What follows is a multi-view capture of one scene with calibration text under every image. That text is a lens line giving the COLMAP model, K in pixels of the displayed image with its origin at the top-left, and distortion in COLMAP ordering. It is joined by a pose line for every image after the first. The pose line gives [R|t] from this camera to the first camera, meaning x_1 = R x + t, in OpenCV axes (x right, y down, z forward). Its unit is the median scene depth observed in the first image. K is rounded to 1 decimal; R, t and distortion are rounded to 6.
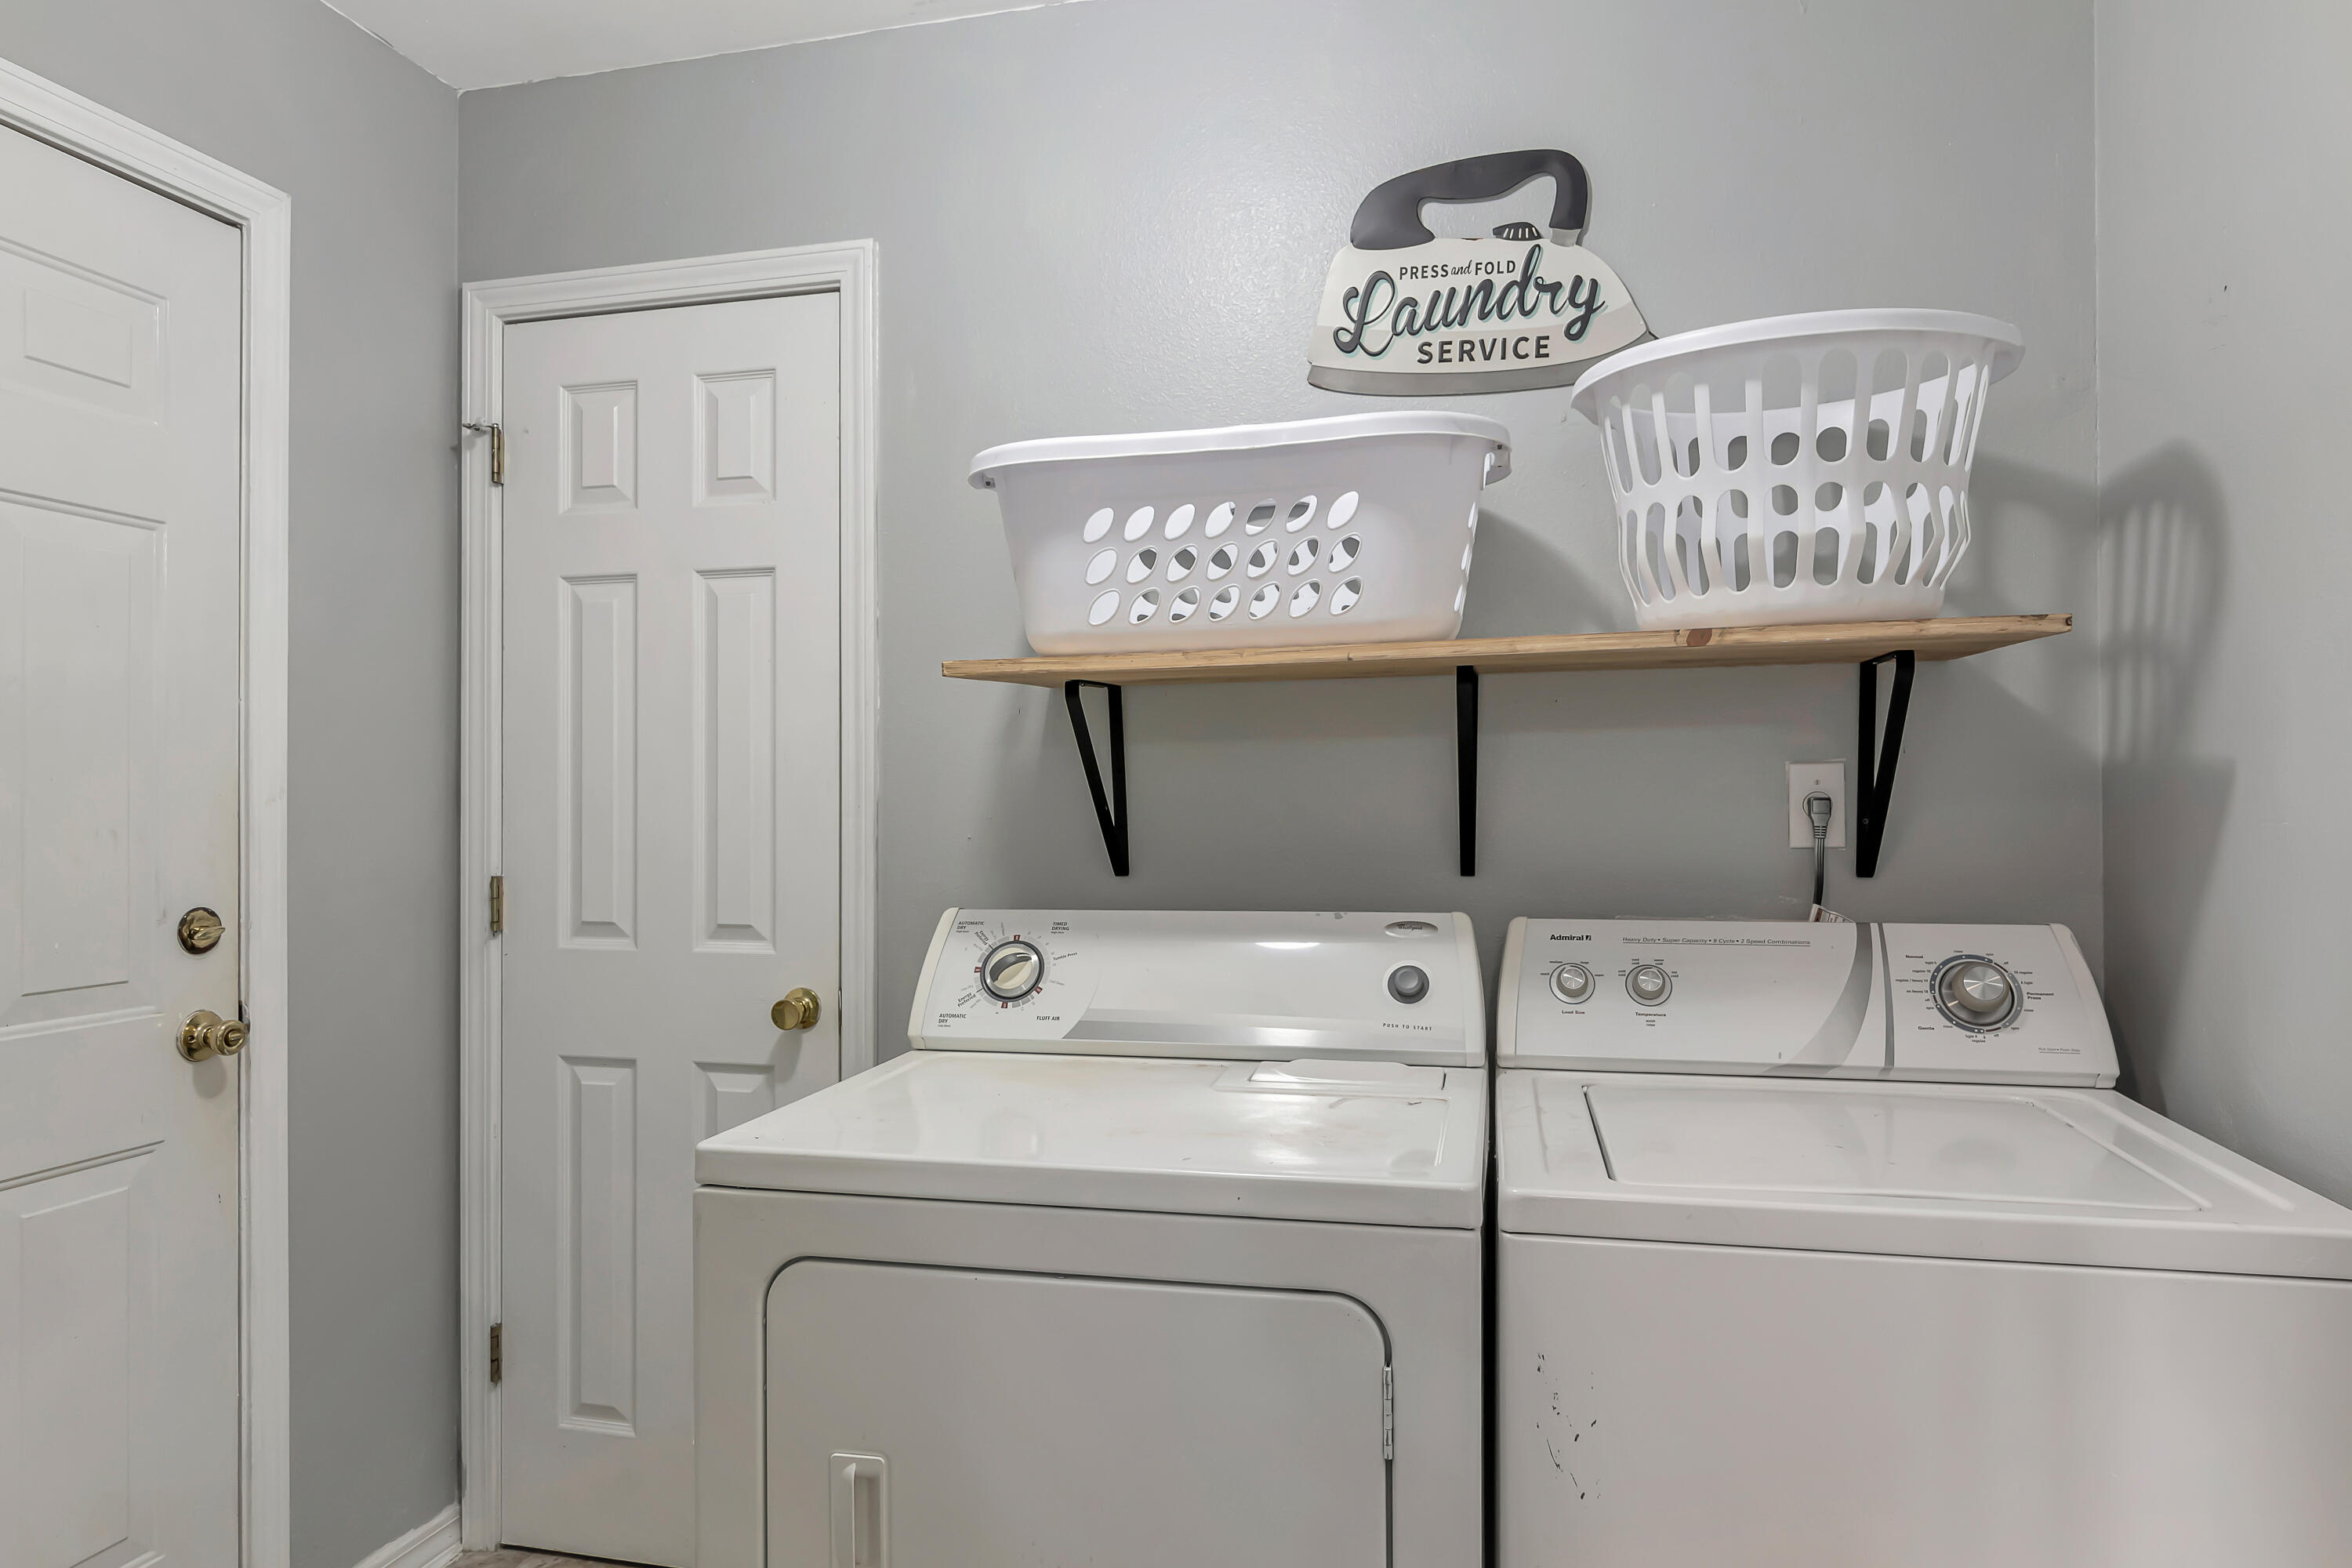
lens RADIAL K [[1470.3, 0, 1181.7], [0, 1470.3, 822.3], [0, 0, 1]] dist [0.000548, 0.000194]
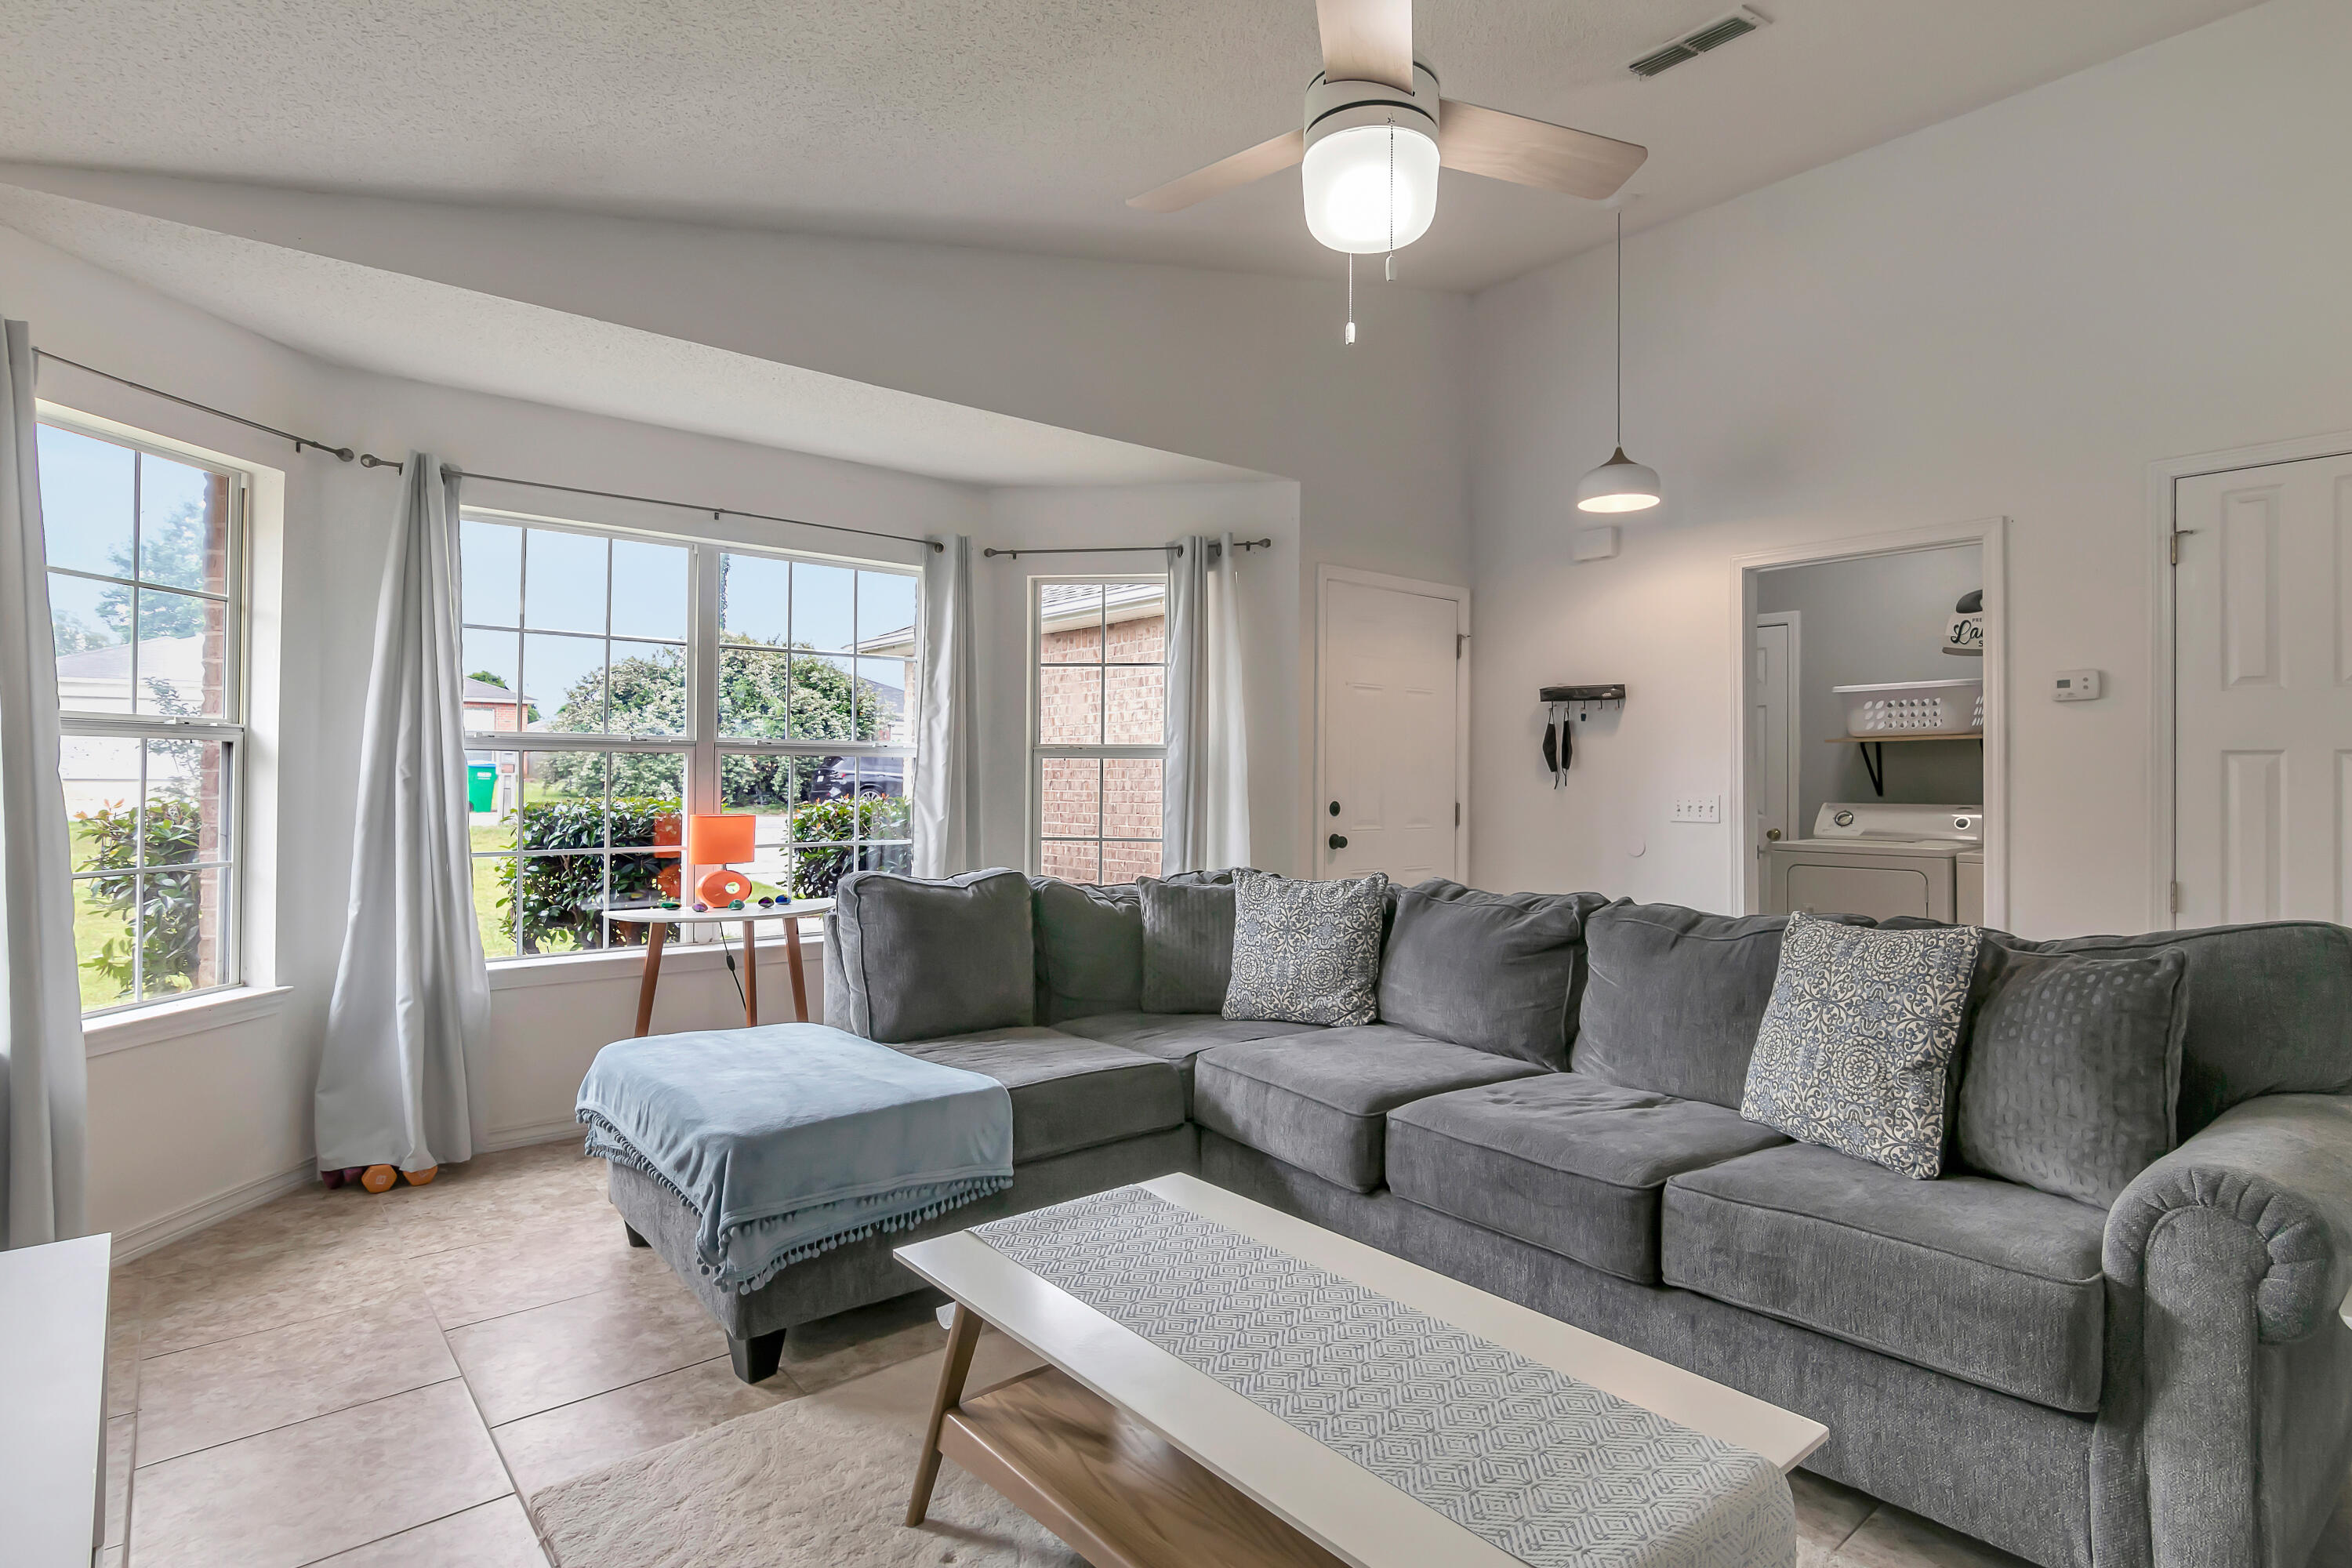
lens RADIAL K [[1194.3, 0, 1178.1], [0, 1194.3, 758.2], [0, 0, 1]] dist [-0.000408, -0.000090]
pose [[0.808459, -0.003895, -0.588539, 0.286841], [-0.008109, 0.999809, -0.017756, 0.012171], [0.588496, 0.019127, 0.808274, -2.322495]]
